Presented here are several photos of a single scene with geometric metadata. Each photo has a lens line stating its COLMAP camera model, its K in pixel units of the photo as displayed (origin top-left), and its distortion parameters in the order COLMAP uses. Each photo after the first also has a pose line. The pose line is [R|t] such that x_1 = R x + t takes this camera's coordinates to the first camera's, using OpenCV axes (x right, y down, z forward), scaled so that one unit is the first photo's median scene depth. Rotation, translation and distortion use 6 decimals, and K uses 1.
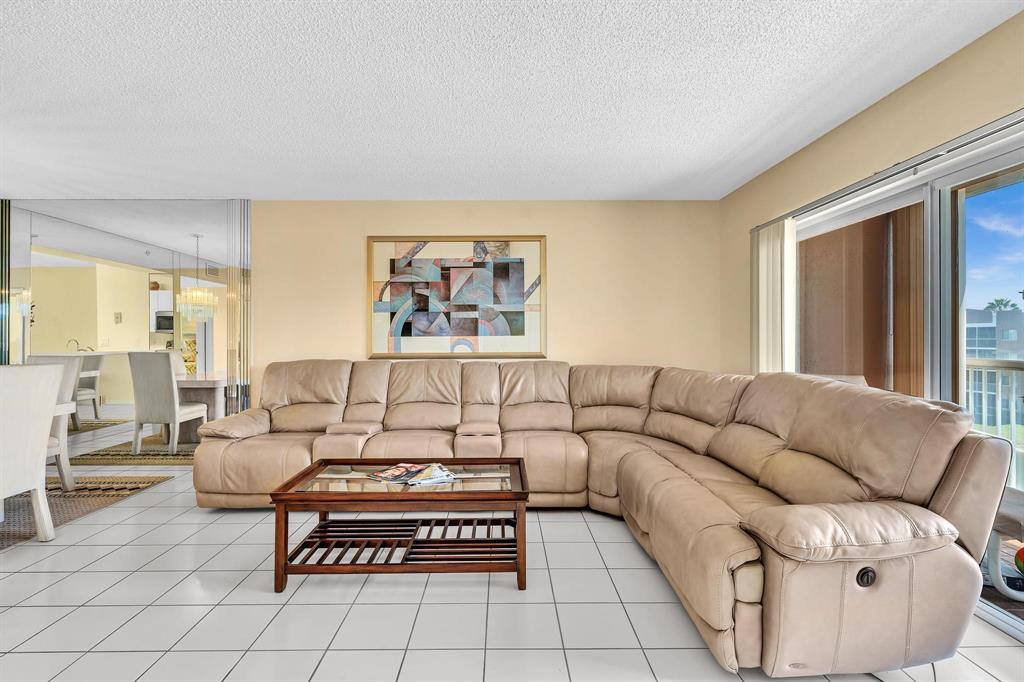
lens RADIAL K [[460.7, 0, 509.6], [0, 460.7, 336.7], [0, 0, 1]] dist [-0.003159, 0.000898]
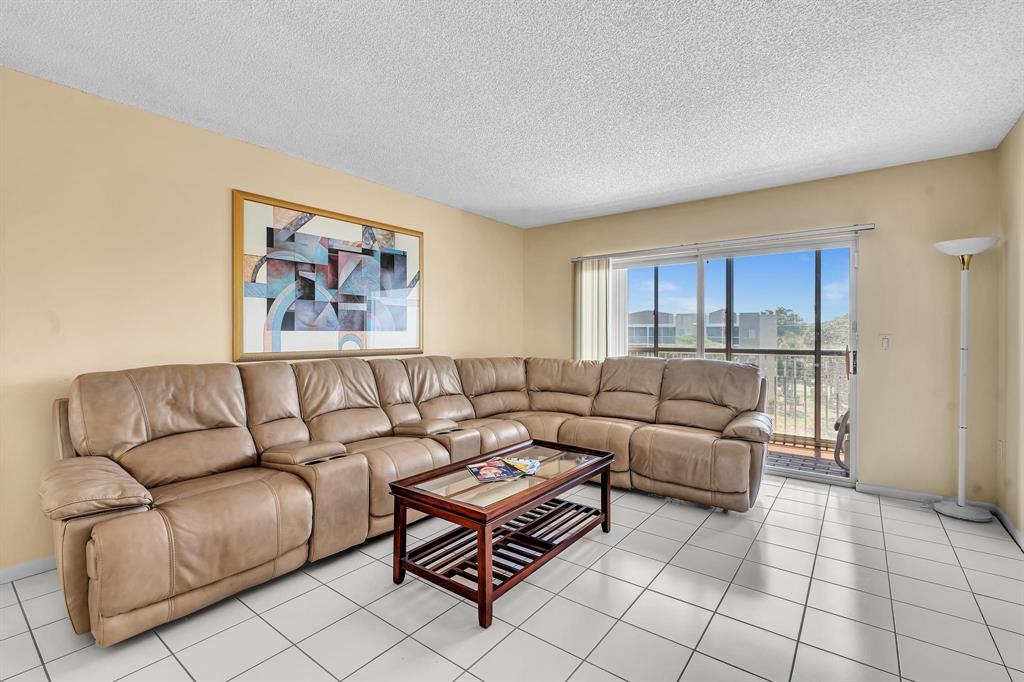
lens RADIAL K [[464.6, 0, 507.8], [0, 464.6, 329.7], [0, 0, 1]] dist [-0.002883, 0.001187]
pose [[0.614394, 0.012927, 0.788893, -0.613008], [-0.006521, 0.999915, -0.011306, 0.004380], [-0.788972, 0.001802, 0.614426, 0.225999]]
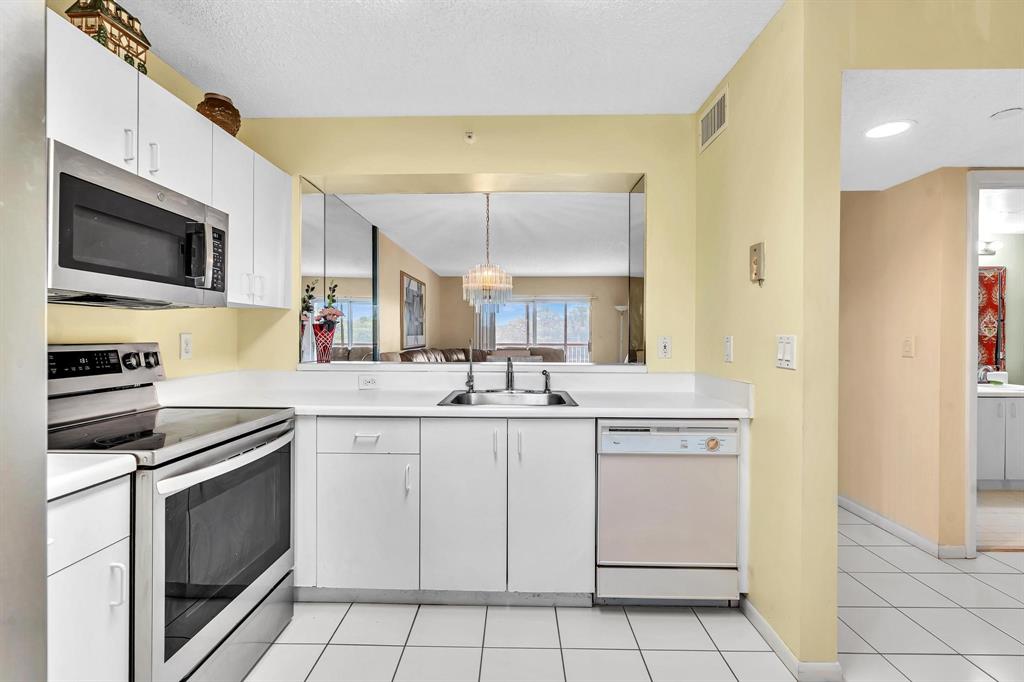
lens RADIAL K [[460.7, 0, 509.6], [0, 460.7, 336.7], [0, 0, 1]] dist [-0.003159, 0.000898]
pose [[0.025013, 0.000120, 0.999687, -1.849924], [-0.005855, 0.999983, 0.000026, 0.001867], [-0.999670, -0.005854, 0.025013, 0.598992]]
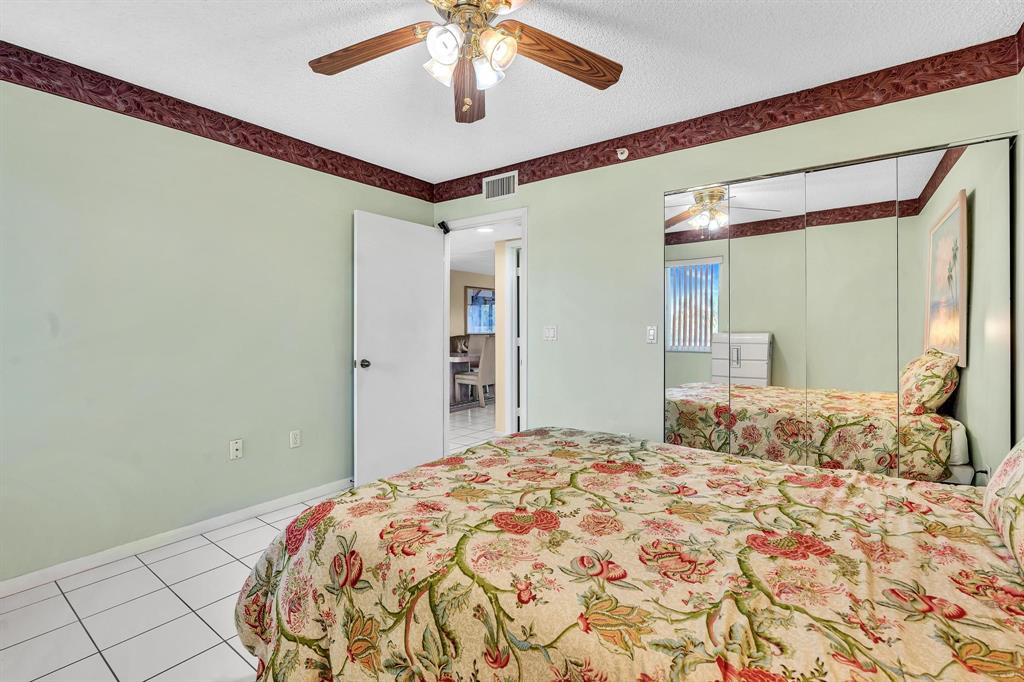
lens RADIAL K [[460.7, 0, 509.6], [0, 460.7, 336.7], [0, 0, 1]] dist [-0.003159, 0.000898]
pose [[0.605311, -0.016259, 0.795823, -2.144576], [-0.000121, 0.999789, 0.020519, 0.004857], [-0.795989, -0.012517, 0.605181, -0.694248]]
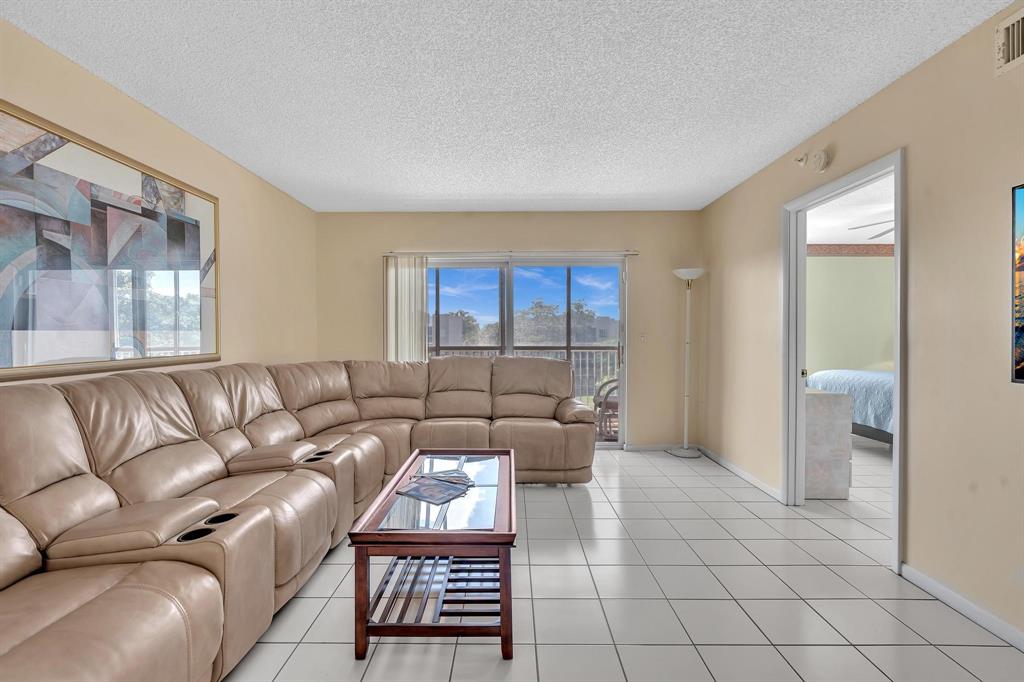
lens RADIAL K [[458.4, 0, 508.8], [0, 458.4, 339.5], [0, 0, 1]] dist [-0.004923, 0.000946]
pose [[0.014112, -0.009033, 0.999860, -0.666607], [-0.001453, 0.999958, 0.009055, 0.004095], [-0.999899, -0.001580, 0.014099, 0.516234]]
